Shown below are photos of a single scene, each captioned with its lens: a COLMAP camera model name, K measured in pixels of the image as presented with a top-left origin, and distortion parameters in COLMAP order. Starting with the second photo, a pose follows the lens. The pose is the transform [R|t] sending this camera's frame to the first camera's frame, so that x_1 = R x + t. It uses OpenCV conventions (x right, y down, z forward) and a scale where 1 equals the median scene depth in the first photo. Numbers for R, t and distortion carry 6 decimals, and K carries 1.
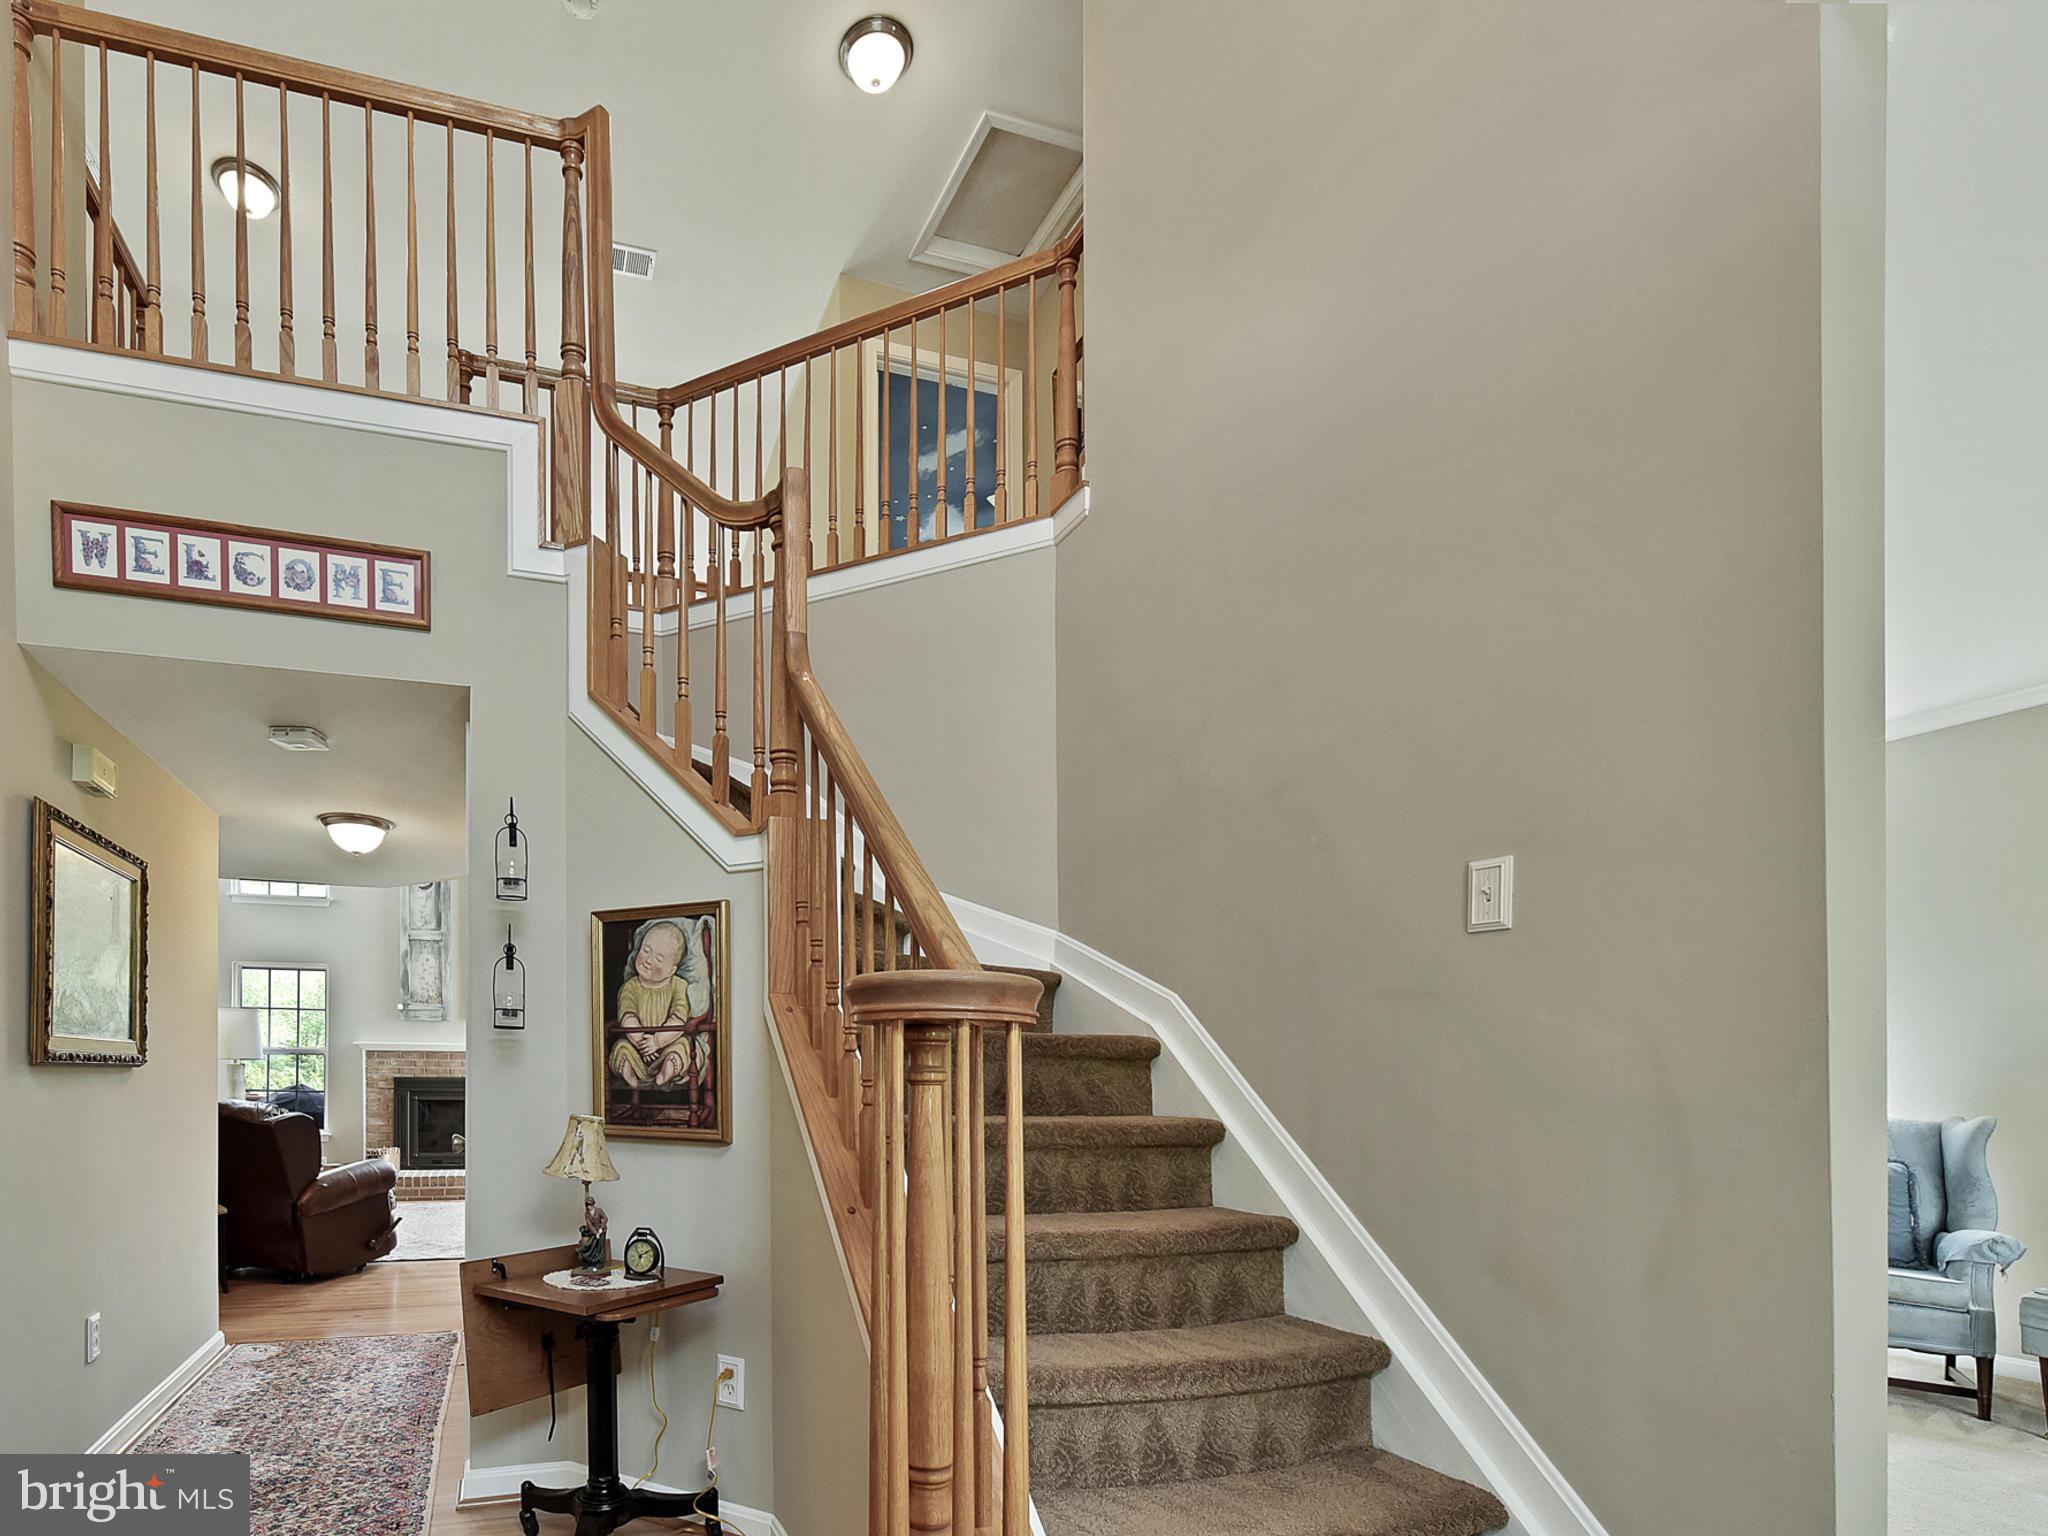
lens RADIAL K [[1002.2, 0, 882.2], [0, 1002.2, 1062.0], [0, 0, 1]] dist [-0.009876, 0.001362]
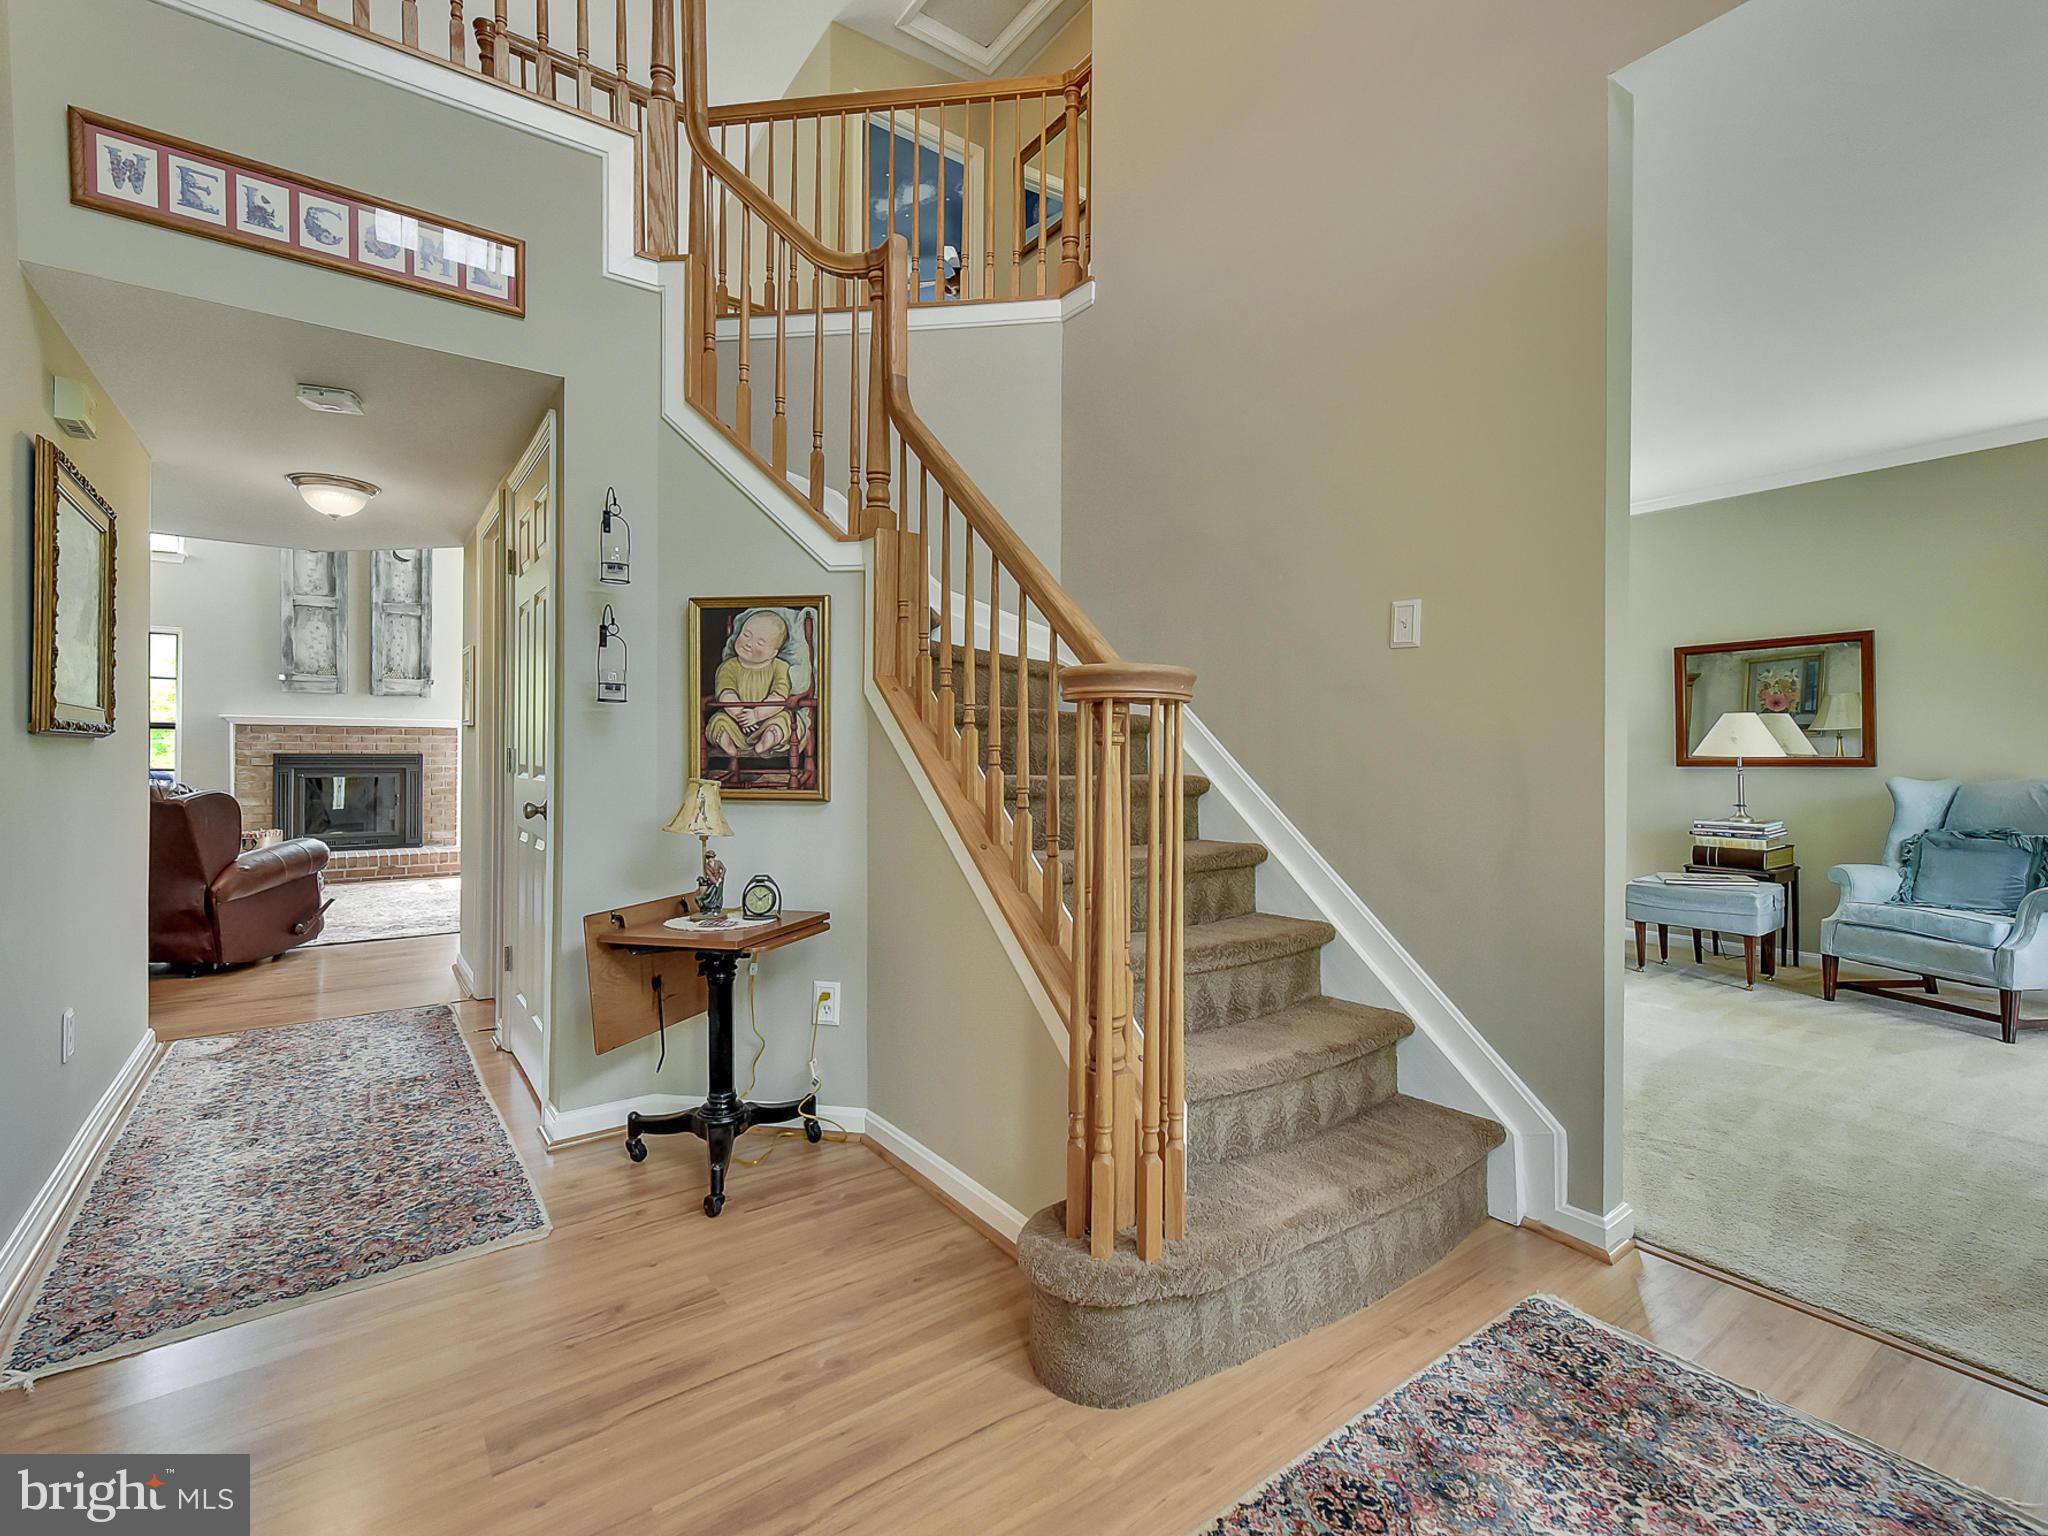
lens RADIAL K [[920.6, 0, 1035.8], [0, 920.6, 765.6], [0, 0, 1]] dist [0.015987, -0.001180]
pose [[0.944144, -0.006807, 0.329463, -0.273049], [-0.001185, 0.999710, 0.024050, 0.011780], [-0.329531, -0.023098, 0.943862, -0.104467]]
